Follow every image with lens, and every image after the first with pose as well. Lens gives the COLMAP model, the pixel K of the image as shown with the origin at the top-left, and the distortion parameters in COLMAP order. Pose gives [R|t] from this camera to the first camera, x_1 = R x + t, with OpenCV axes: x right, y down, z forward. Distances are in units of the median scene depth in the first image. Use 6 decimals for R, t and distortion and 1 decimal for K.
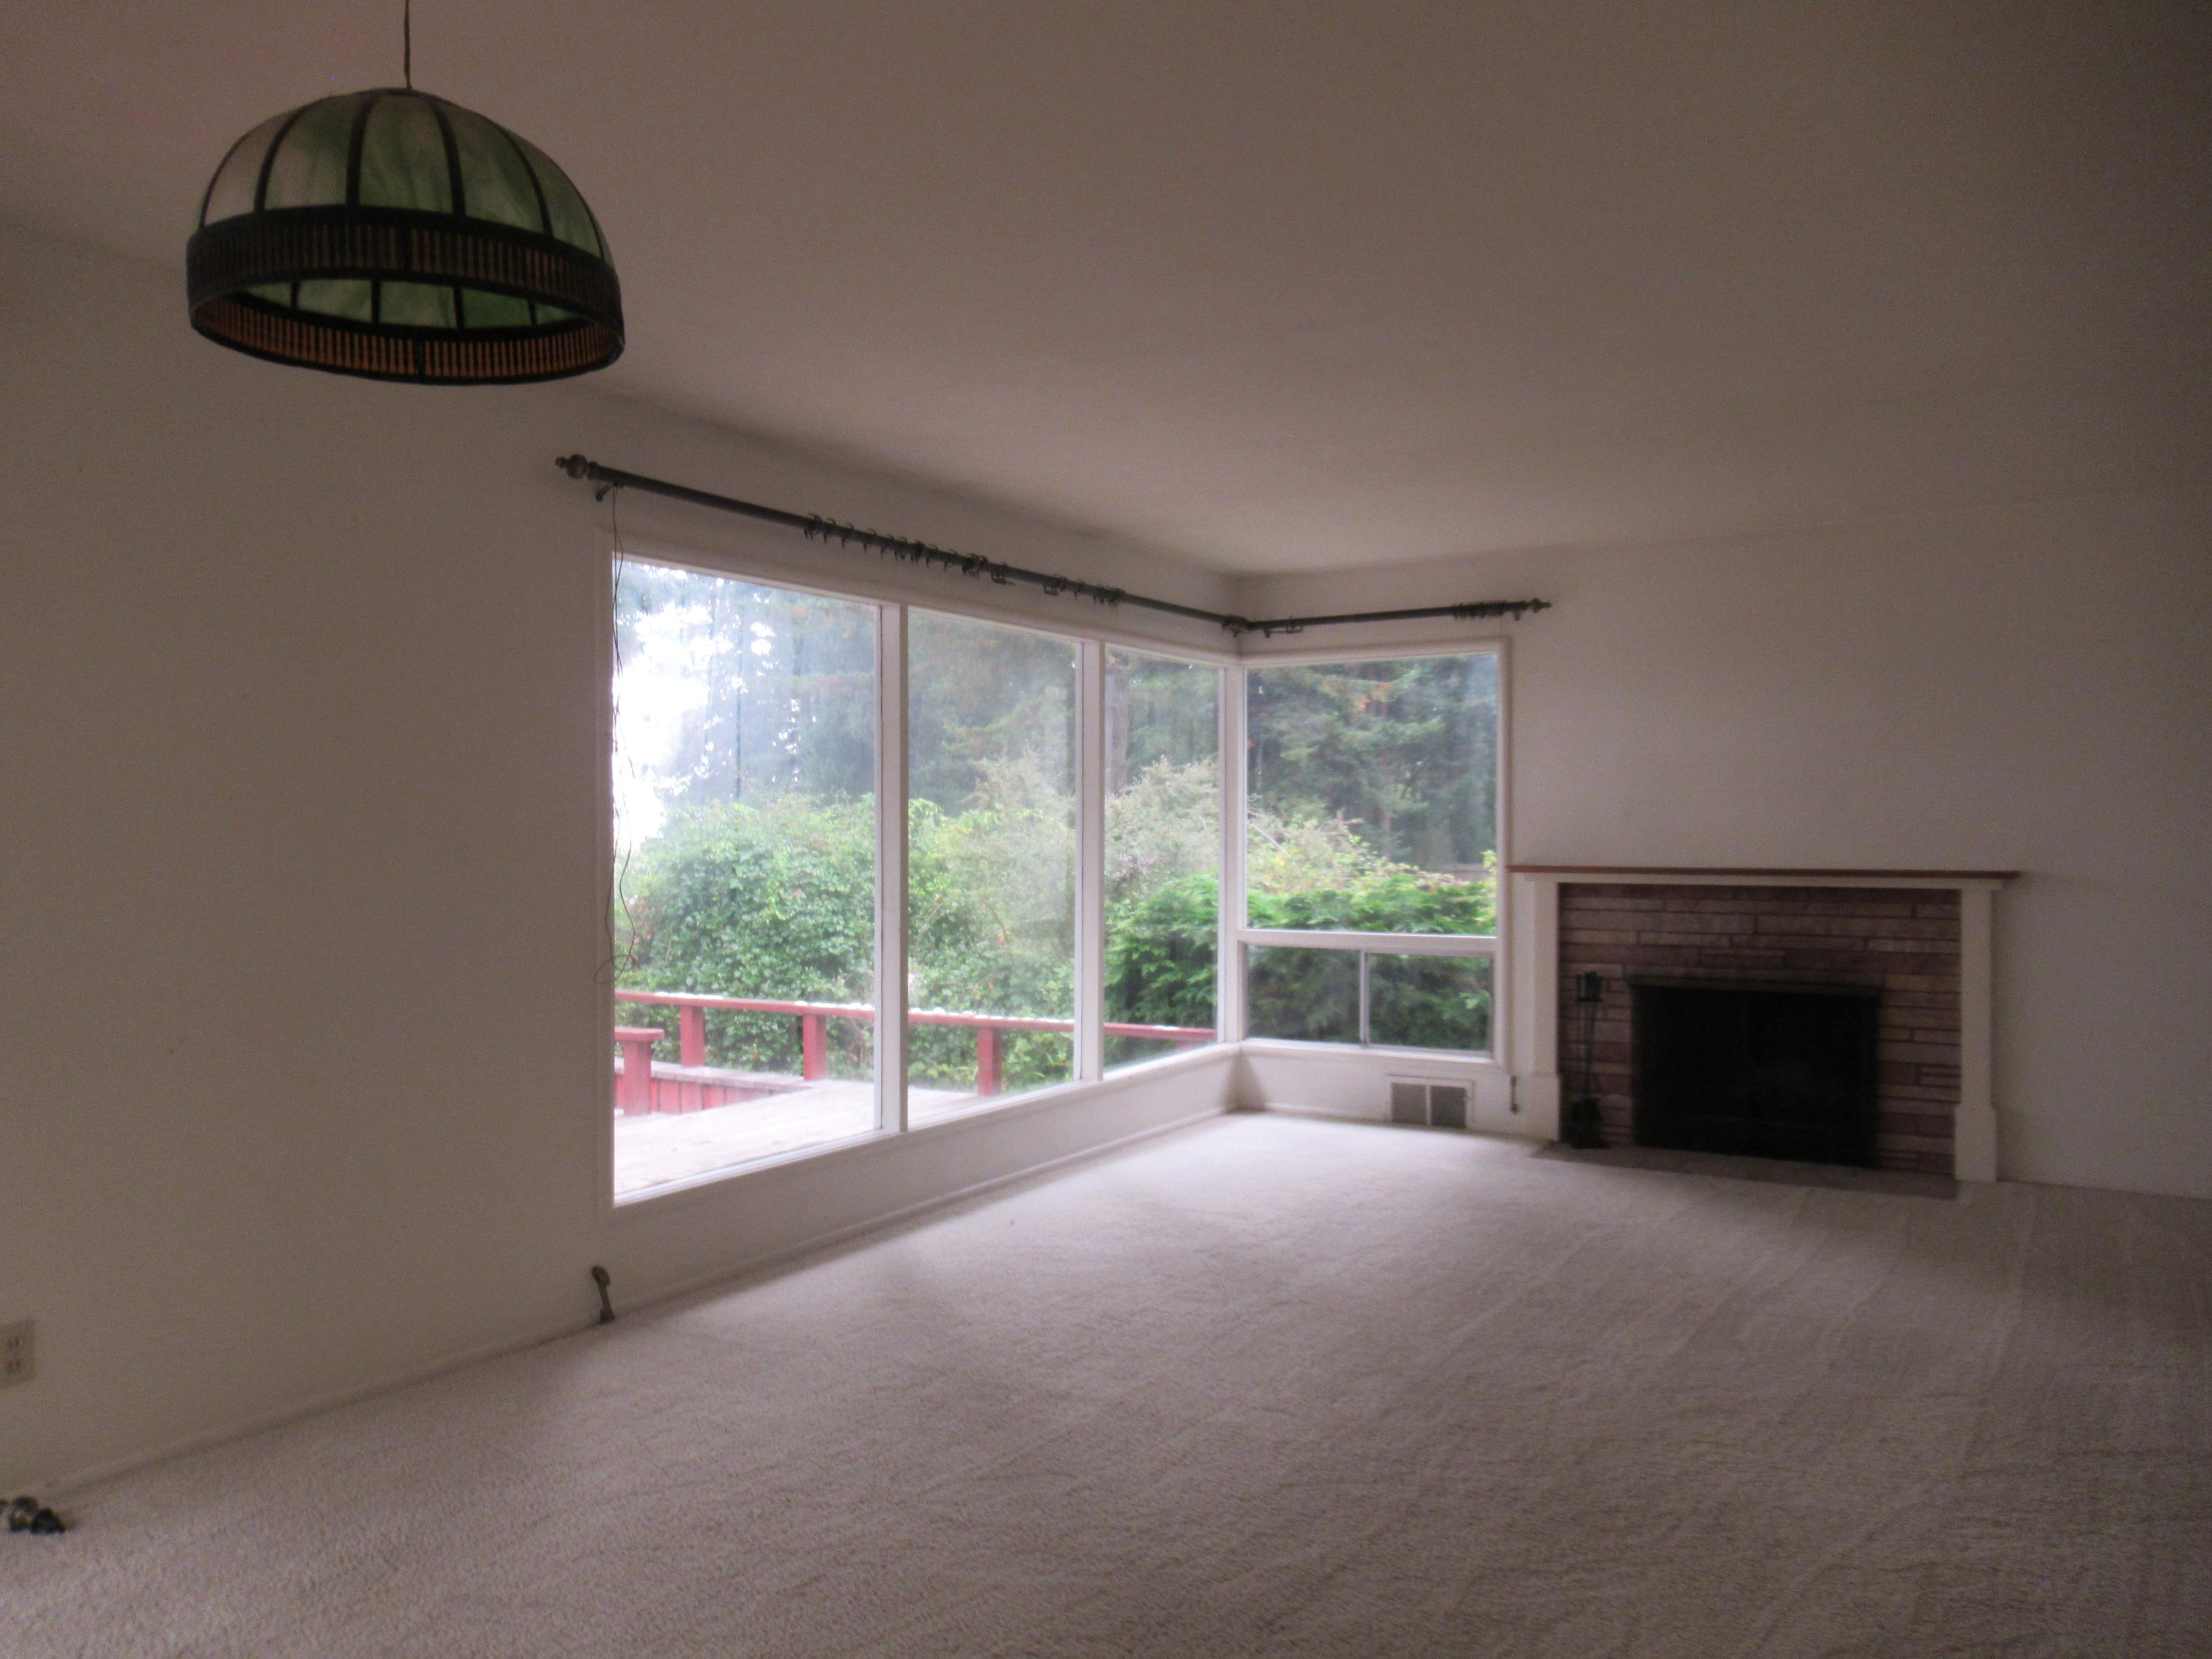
lens RADIAL K [[1612.4, 0, 1091.8], [0, 1612.4, 818.1], [0, 0, 1]] dist [-0.016275, 0.002413]
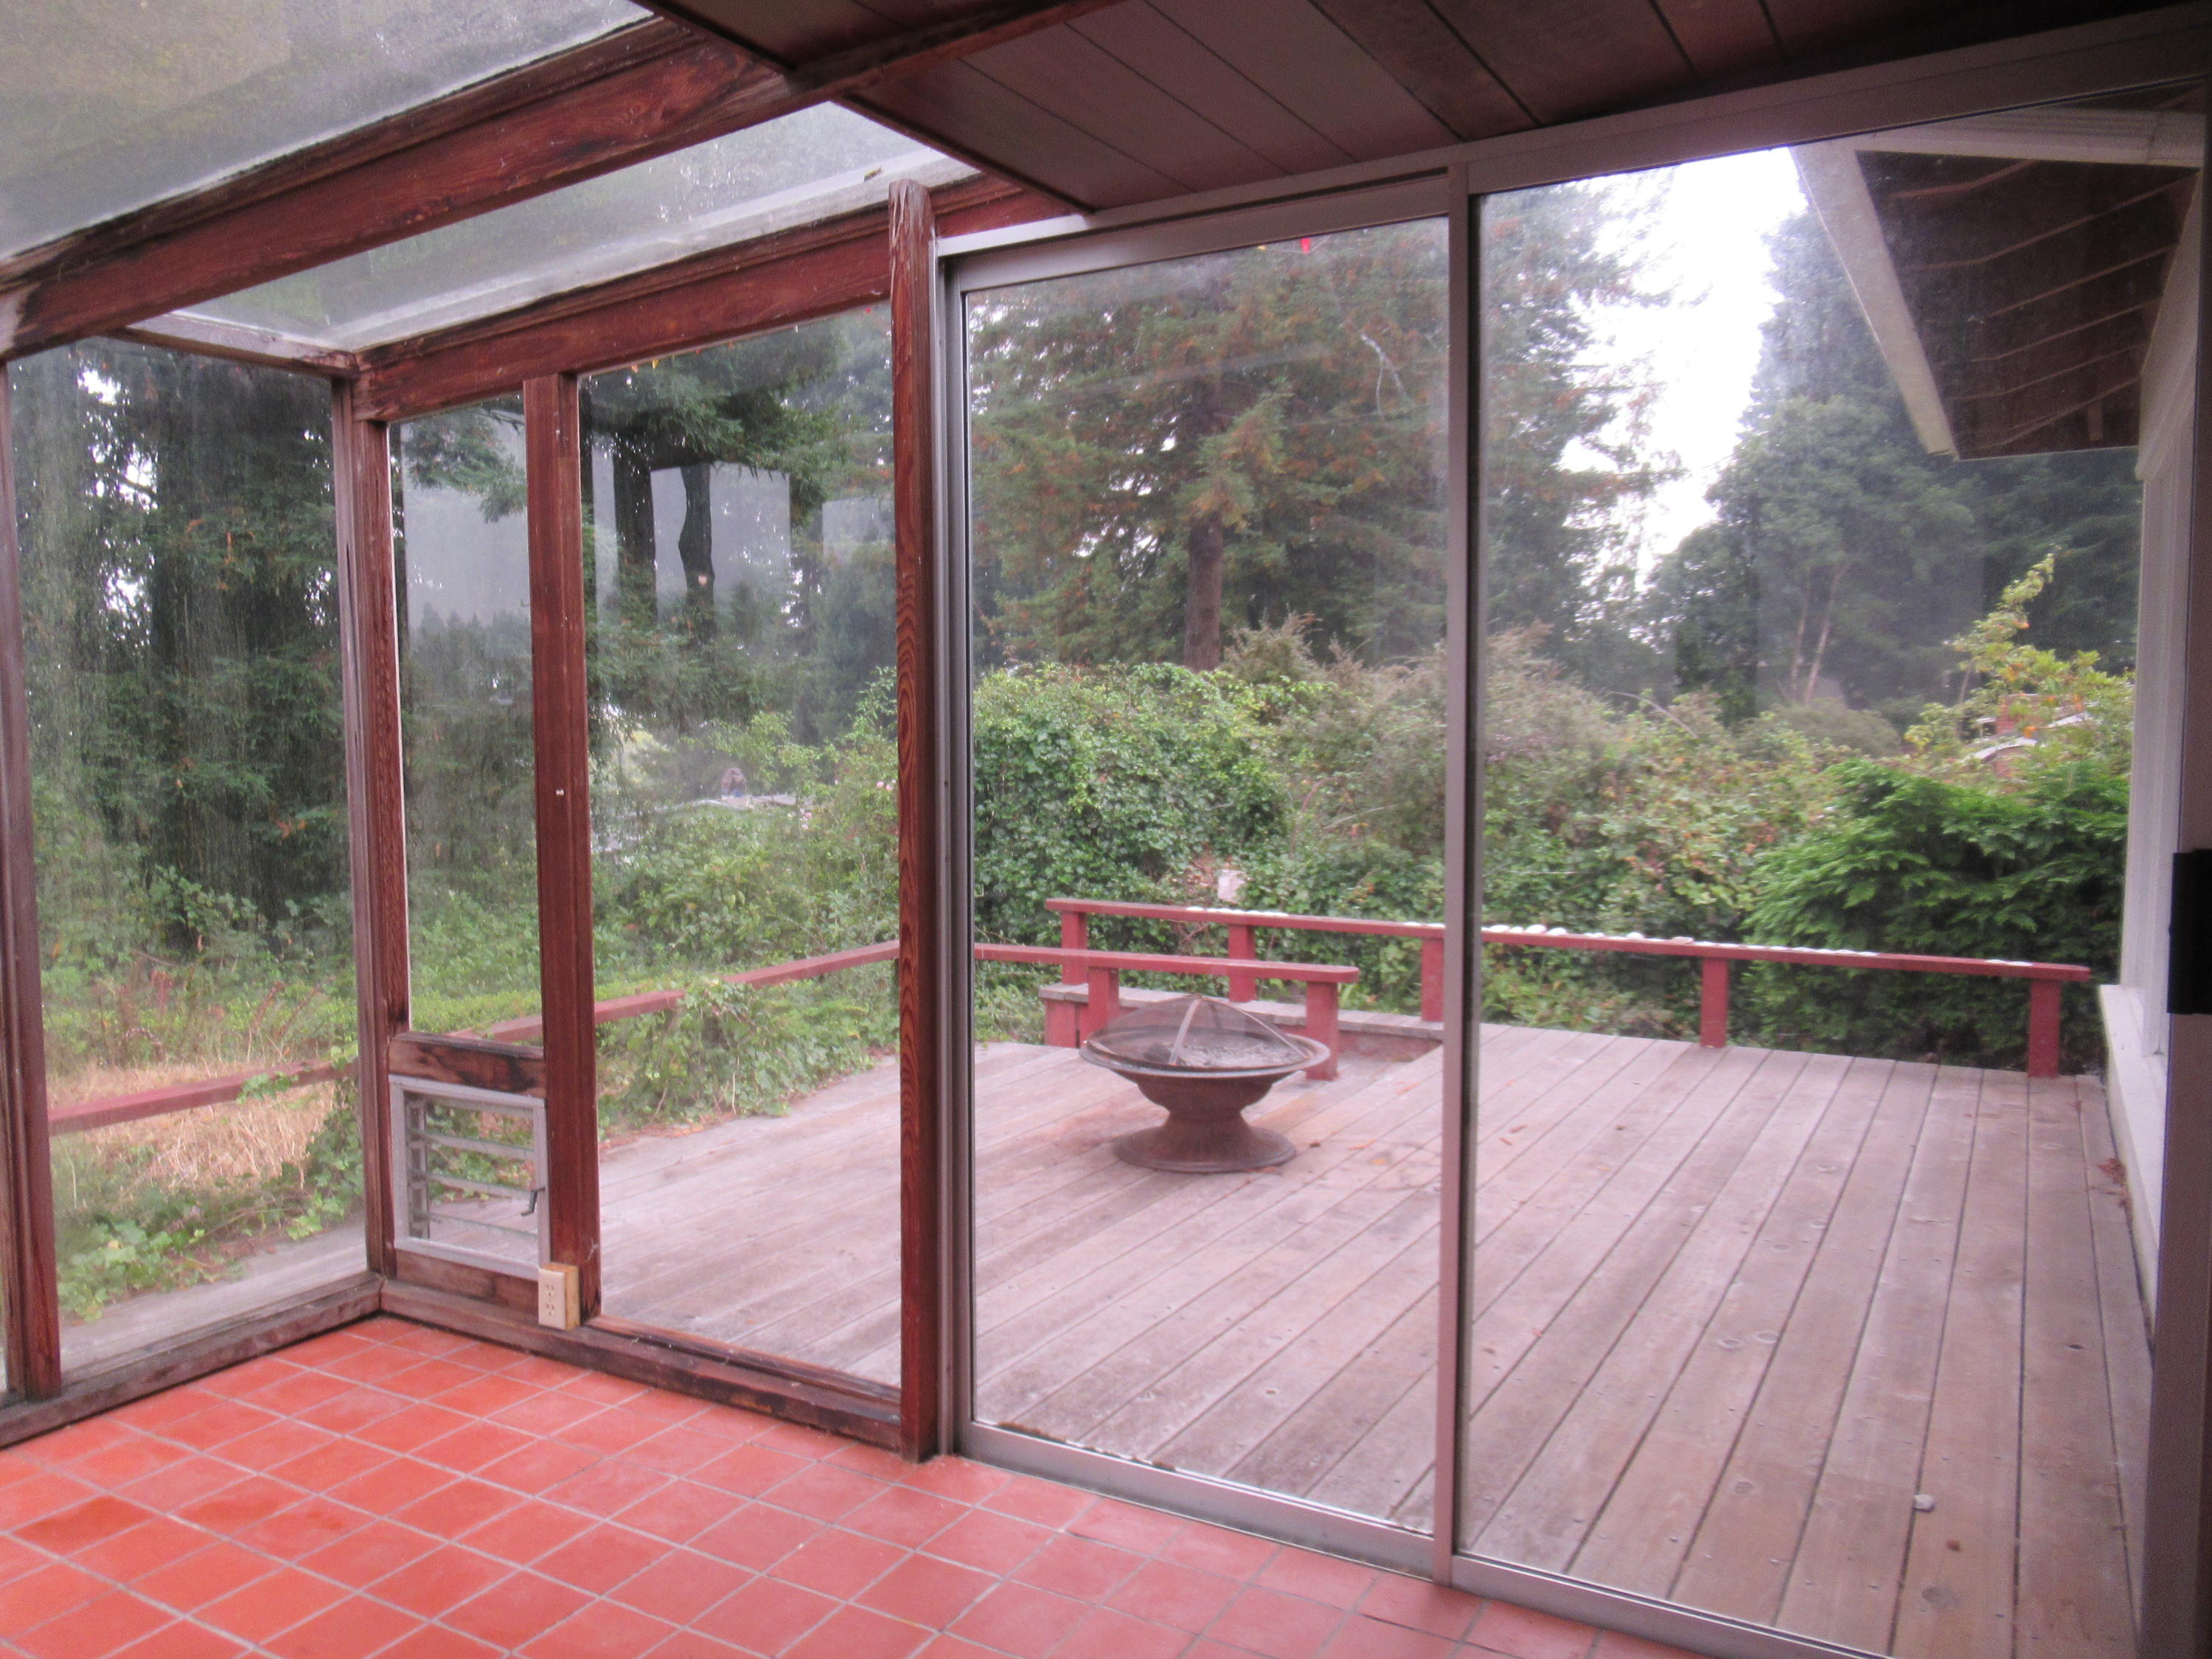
lens RADIAL K [[1612.4, 0, 1119.4], [0, 1612.4, 832.4], [0, 0, 1]] dist [-0.016275, 0.002413]
pose [[0.999214, 0.000270, 0.039643, -0.216858], [-0.003602, 0.996459, 0.083999, 0.002978], [-0.039480, -0.084076, 0.995677, 0.137707]]
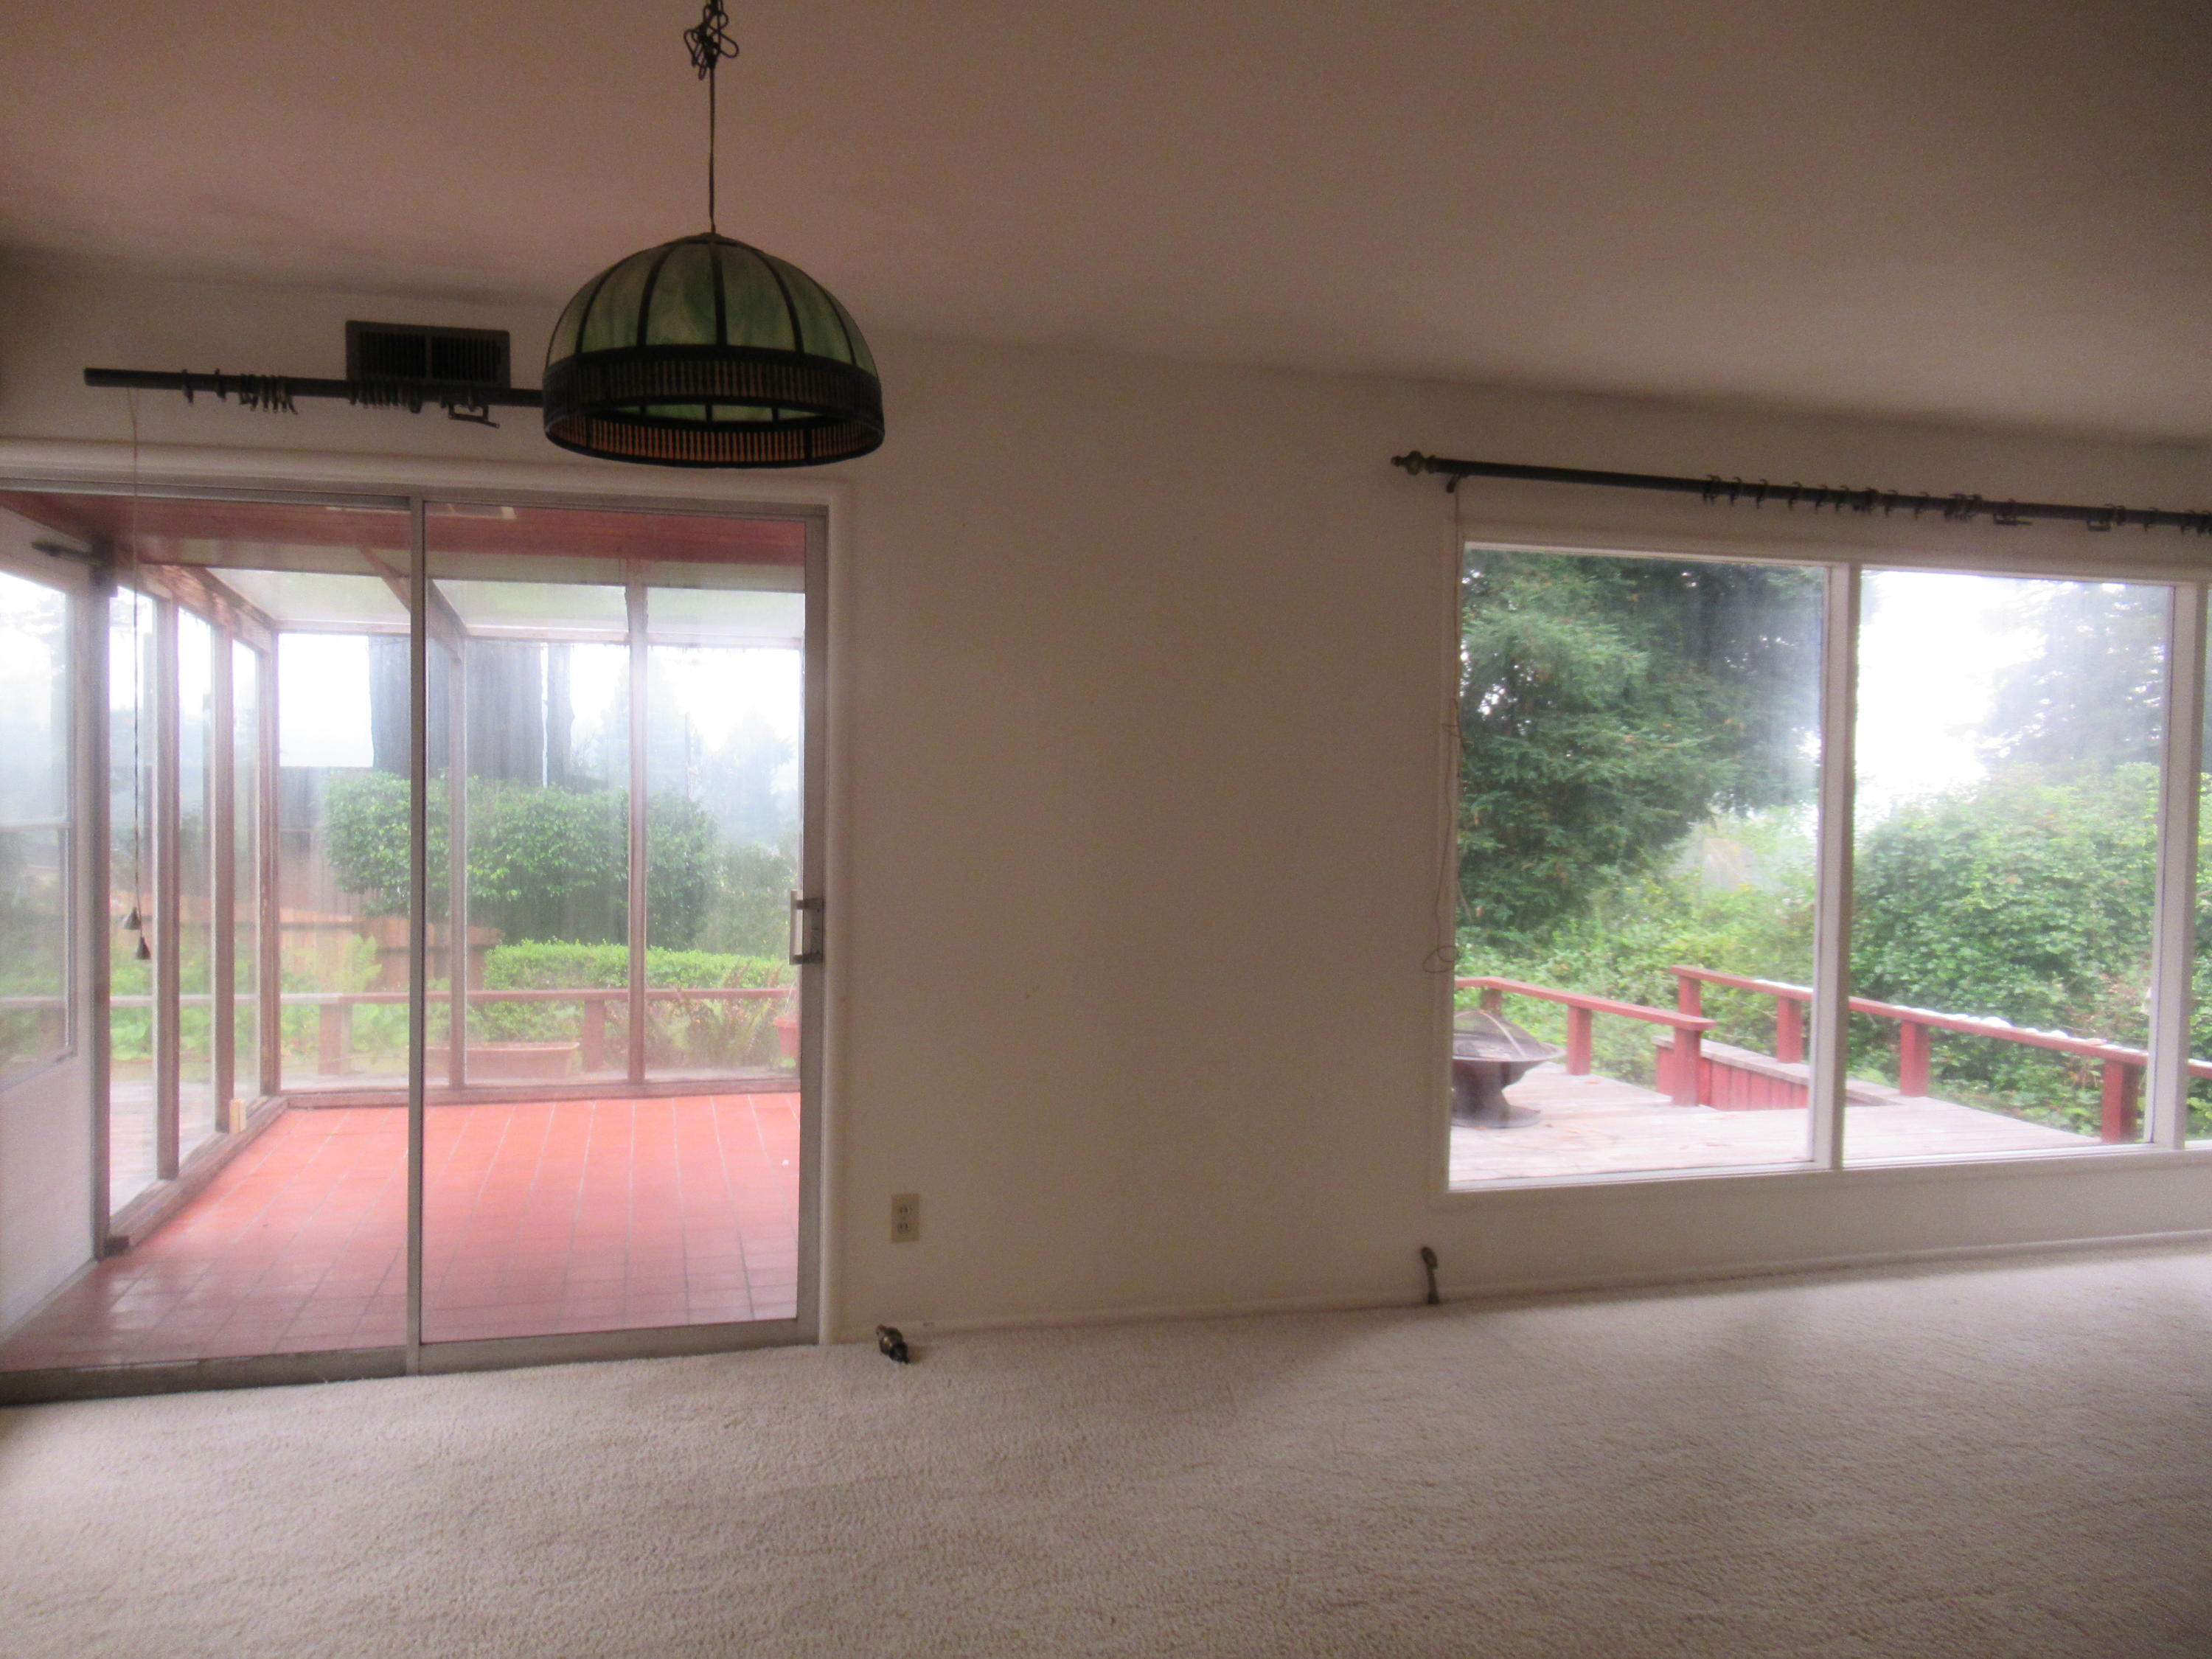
lens RADIAL K [[1612.4, 0, 1103.7], [0, 1612.4, 842.3], [0, 0, 1]] dist [-0.016275, 0.002413]
pose [[0.720212, 0.035898, -0.692825, 0.066944], [-0.009250, 0.999069, 0.042149, -0.005546], [0.693692, -0.023948, 0.719873, 0.034511]]
